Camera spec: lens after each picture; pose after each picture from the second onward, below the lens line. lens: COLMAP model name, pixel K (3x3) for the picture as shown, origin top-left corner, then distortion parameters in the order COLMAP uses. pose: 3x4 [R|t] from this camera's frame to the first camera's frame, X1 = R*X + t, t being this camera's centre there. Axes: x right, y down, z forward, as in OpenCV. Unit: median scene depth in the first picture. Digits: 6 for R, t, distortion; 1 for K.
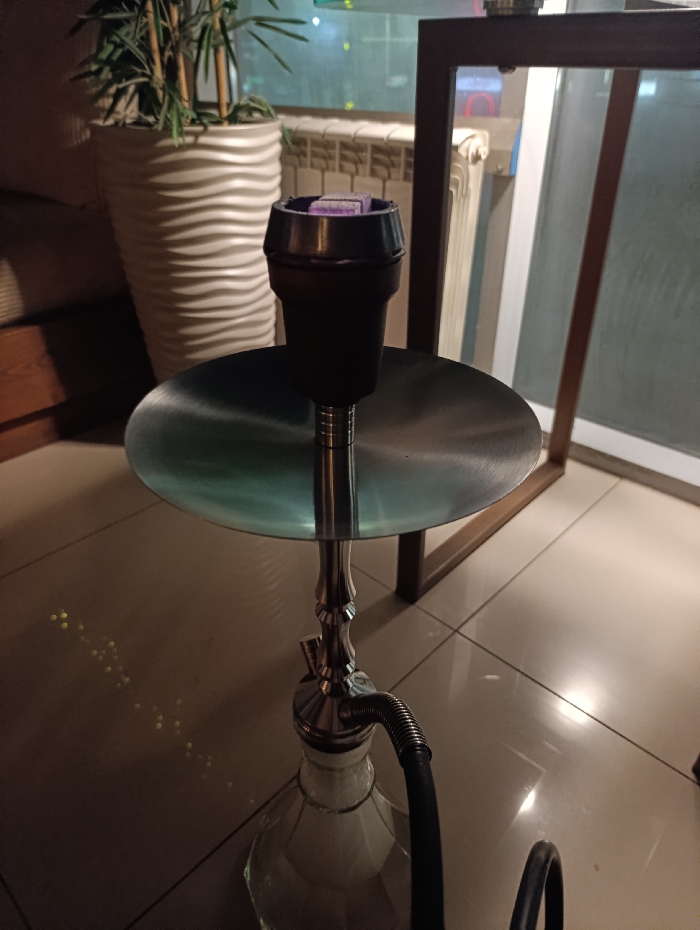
lens RADIAL K [[656.9, 0, 350.0], [0, 656.9, 465.0], [0, 0, 1]] dist [-0.001821, -0.002263]
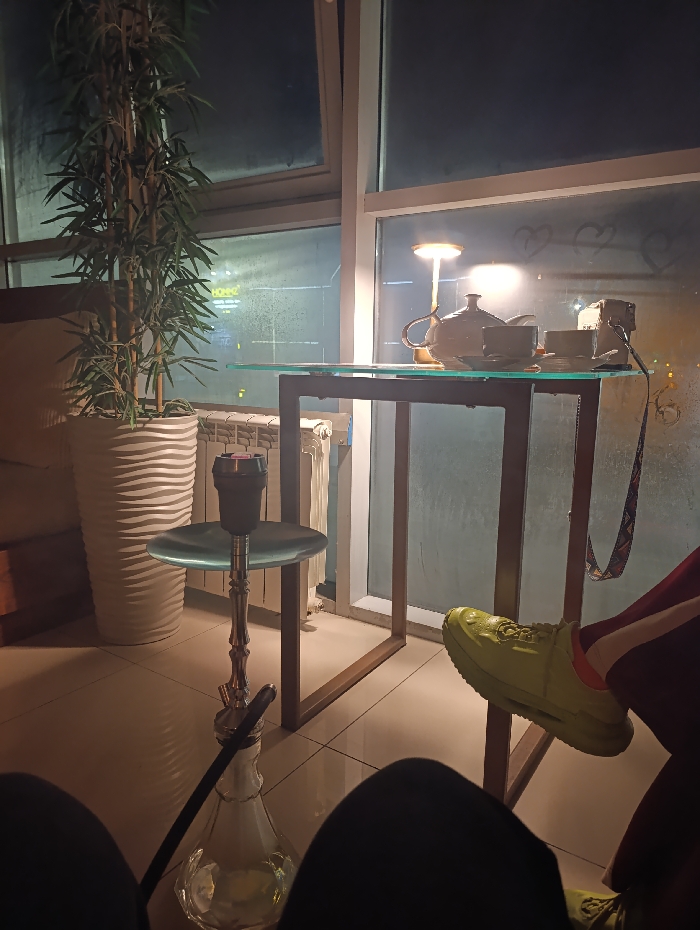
lens RADIAL K [[630.2, 0, 350.0], [0, 630.2, 465.0], [0, 0, 1]] dist [0.023910, -0.001528]
pose [[0.985799, -0.008129, 0.167730, -0.003987], [0.070699, 0.926084, -0.370634, 0.167752], [-0.152319, 0.377229, 0.913508, -0.377162]]
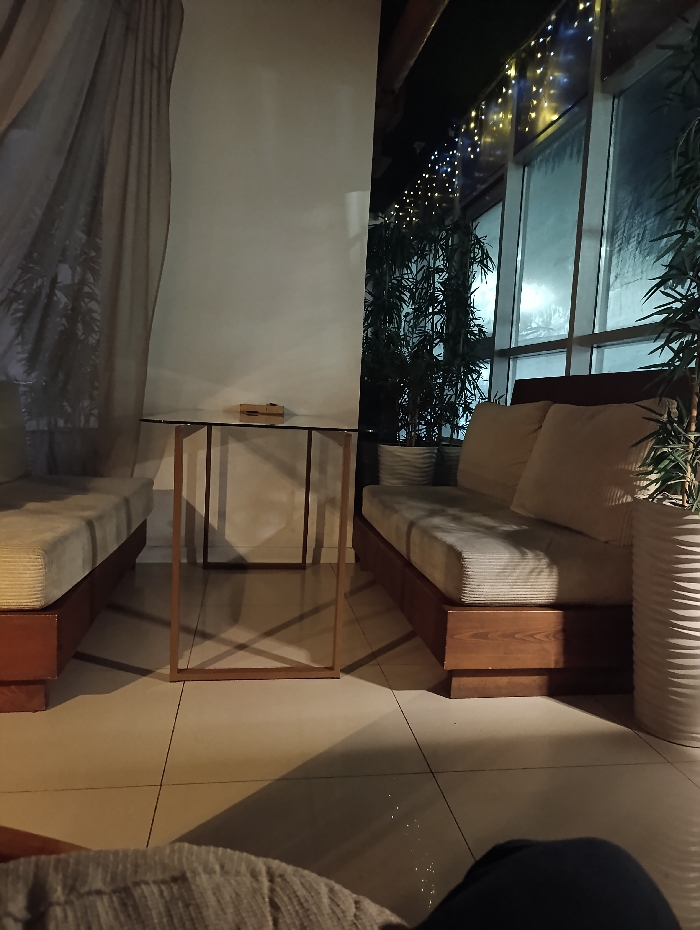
lens RADIAL K [[645.5, 0, 350.0], [0, 645.5, 465.0], [0, 0, 1]] dist [0.000740, 0.000670]
pose [[0.798809, 0.099696, -0.593266, -0.031656], [-0.360815, 0.868503, -0.339875, 0.185160], [0.481369, 0.485555, 0.729740, -0.494875]]
